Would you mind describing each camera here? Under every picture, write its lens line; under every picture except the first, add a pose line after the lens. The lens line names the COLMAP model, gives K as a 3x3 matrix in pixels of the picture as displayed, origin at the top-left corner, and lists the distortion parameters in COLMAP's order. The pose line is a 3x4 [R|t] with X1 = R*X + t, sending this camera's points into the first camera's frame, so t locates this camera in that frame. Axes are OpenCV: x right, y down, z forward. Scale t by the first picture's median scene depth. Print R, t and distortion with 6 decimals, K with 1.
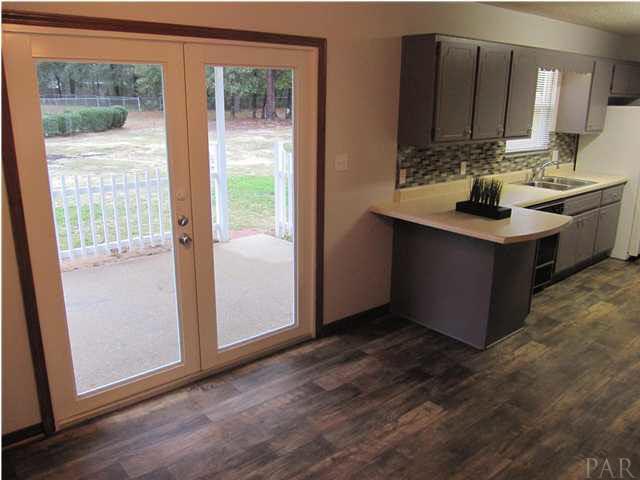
lens RADIAL K [[528.3, 0, 320.0], [0, 528.3, 240.0], [0, 0, 1]] dist [-0.065488, 0.030272]
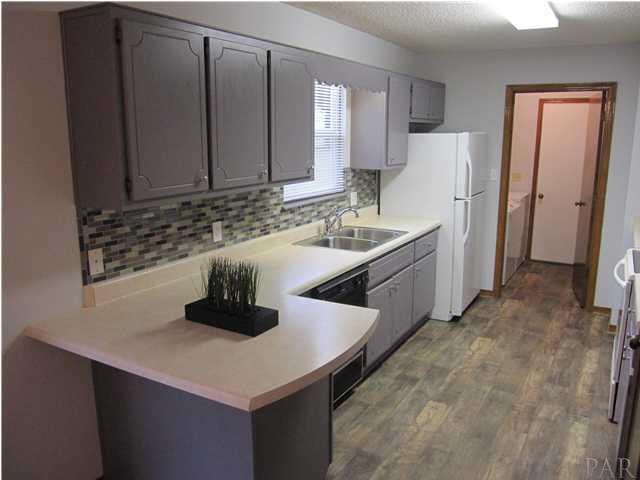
lens RADIAL K [[528.3, 0, 320.0], [0, 528.3, 240.0], [0, 0, 1]] dist [-0.065488, 0.030272]
pose [[0.944075, -0.078344, 0.320288, 0.174551], [0.100081, 0.993622, -0.051950, -0.076417], [-0.314175, 0.081099, 0.945895, 0.329179]]
